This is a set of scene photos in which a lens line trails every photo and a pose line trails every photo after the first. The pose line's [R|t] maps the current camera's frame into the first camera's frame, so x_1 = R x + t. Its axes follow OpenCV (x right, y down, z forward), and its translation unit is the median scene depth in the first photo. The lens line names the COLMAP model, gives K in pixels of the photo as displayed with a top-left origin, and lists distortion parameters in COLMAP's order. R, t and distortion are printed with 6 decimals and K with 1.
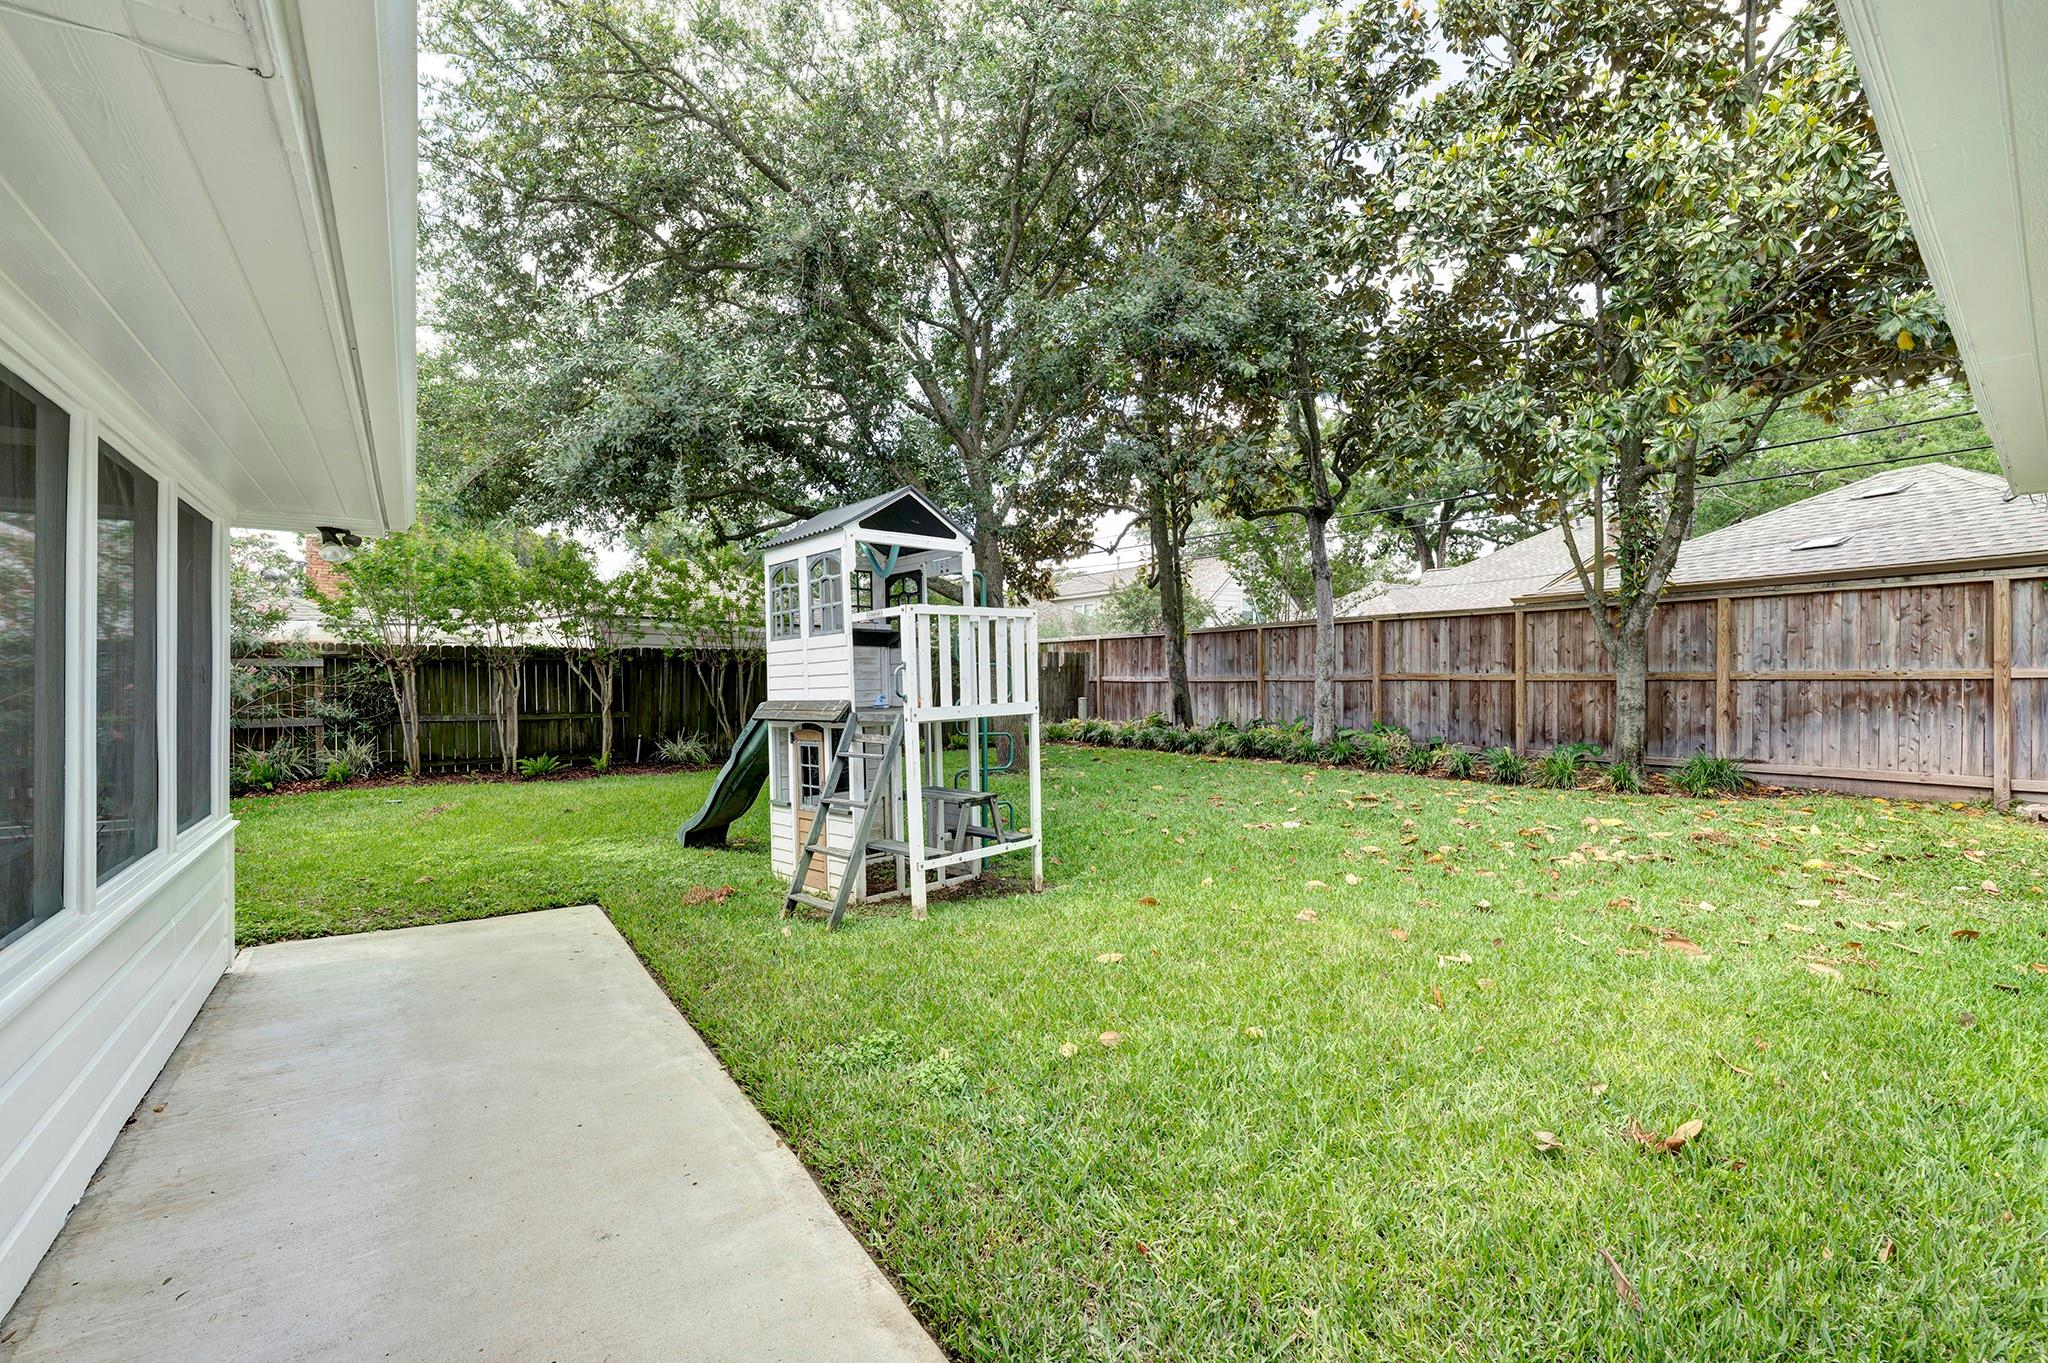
lens RADIAL K [[920.1, 0, 1023.3], [0, 920.1, 678.1], [0, 0, 1]] dist [-0.000750, 0.000050]
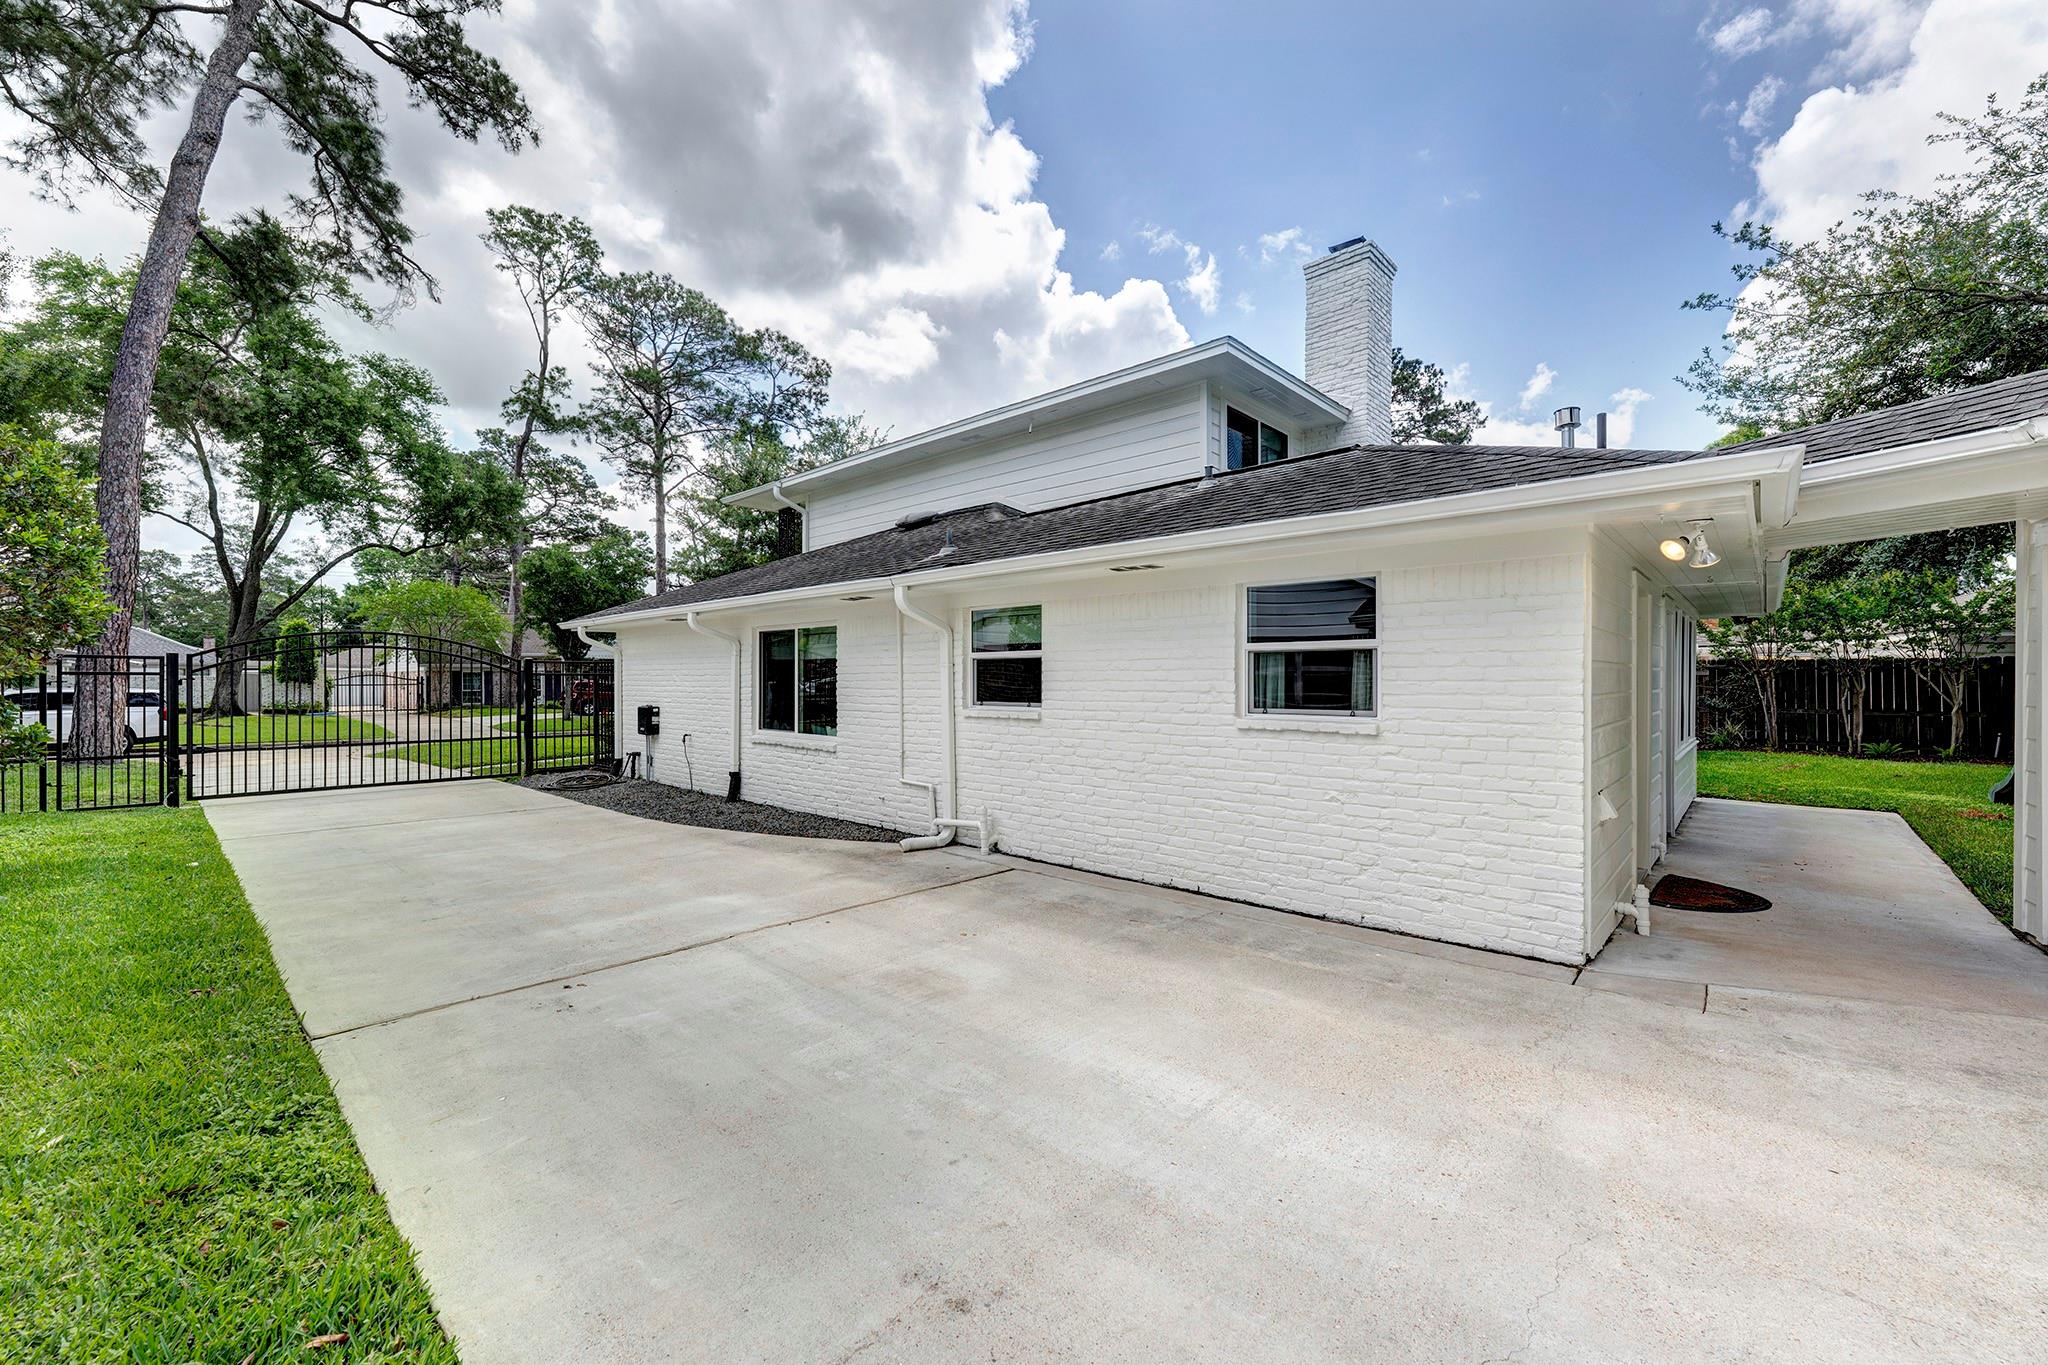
lens RADIAL K [[810.2, 0, 1013.9], [0, 810.2, 681.9], [0, 0, 1]] dist [-0.000951, 0.000066]
pose [[0.235893, 0.006587, -0.971757, 0.299144], [-0.002770, 0.999978, 0.006106, -0.005060], [0.971775, 0.001251, 0.235906, -0.470925]]
